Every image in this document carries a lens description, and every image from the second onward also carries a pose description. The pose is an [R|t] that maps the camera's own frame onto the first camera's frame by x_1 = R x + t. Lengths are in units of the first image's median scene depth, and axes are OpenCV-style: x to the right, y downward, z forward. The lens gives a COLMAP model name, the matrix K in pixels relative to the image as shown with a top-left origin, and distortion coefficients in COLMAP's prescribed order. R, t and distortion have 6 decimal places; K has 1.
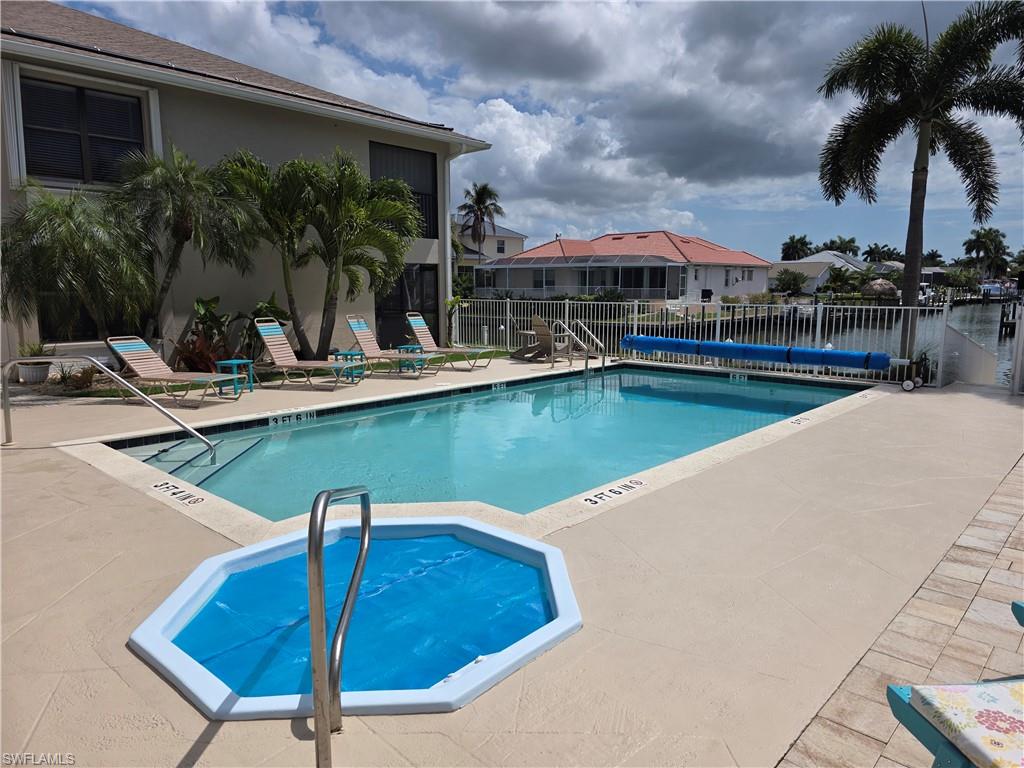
lens RADIAL K [[688.3, 0, 512.0], [0, 688.3, 384.0], [0, 0, 1]] dist [0.021208, -0.002178]
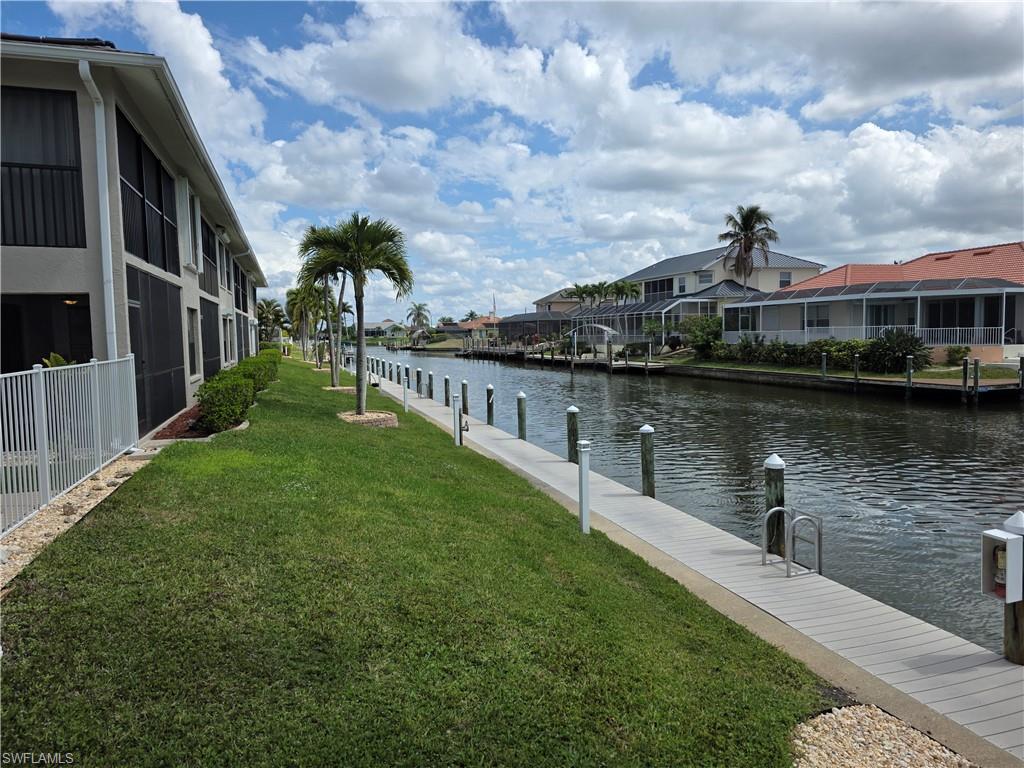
lens RADIAL K [[688.3, 0, 512.0], [0, 688.3, 384.0], [0, 0, 1]] dist [0.021208, -0.002178]
pose [[0.873324, 0.025283, -0.486483, 0.117601], [-0.055449, 0.997321, -0.047708, -0.020305], [0.483973, 0.068639, 0.872387, 0.147582]]
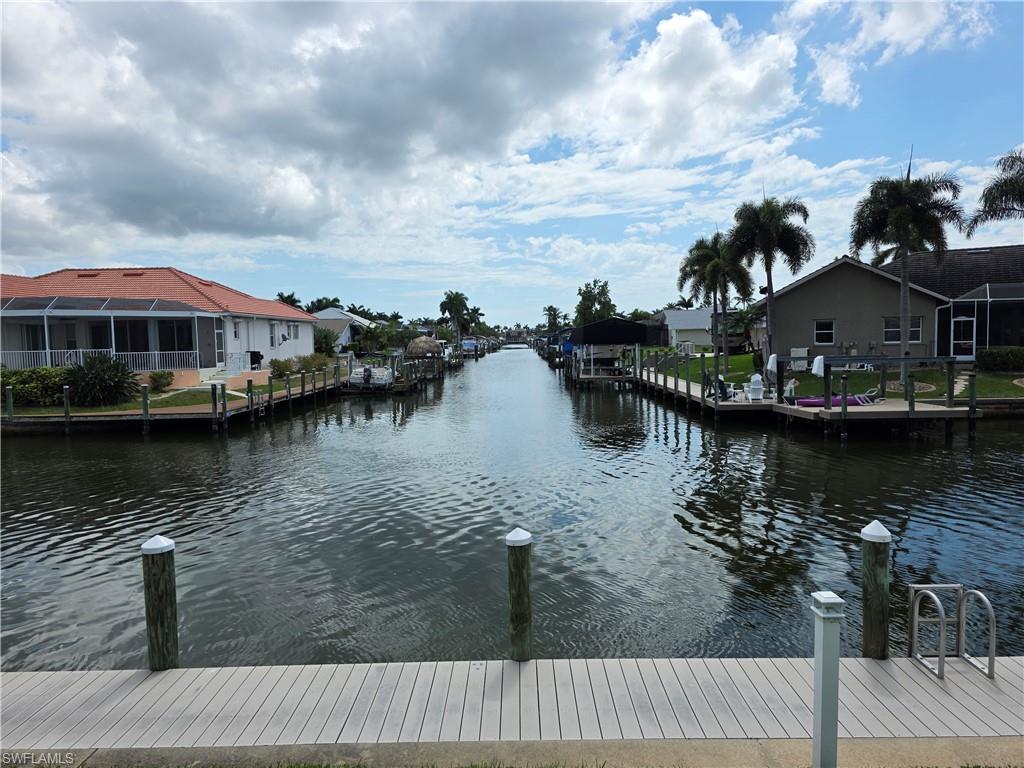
lens RADIAL K [[688.3, 0, 512.0], [0, 688.3, 384.0], [0, 0, 1]] dist [0.021208, -0.002178]
pose [[0.731107, -0.055055, 0.680038, -0.002110], [0.113846, 0.992609, -0.042035, -0.035912], [-0.672698, 0.108151, 0.731971, 0.250338]]
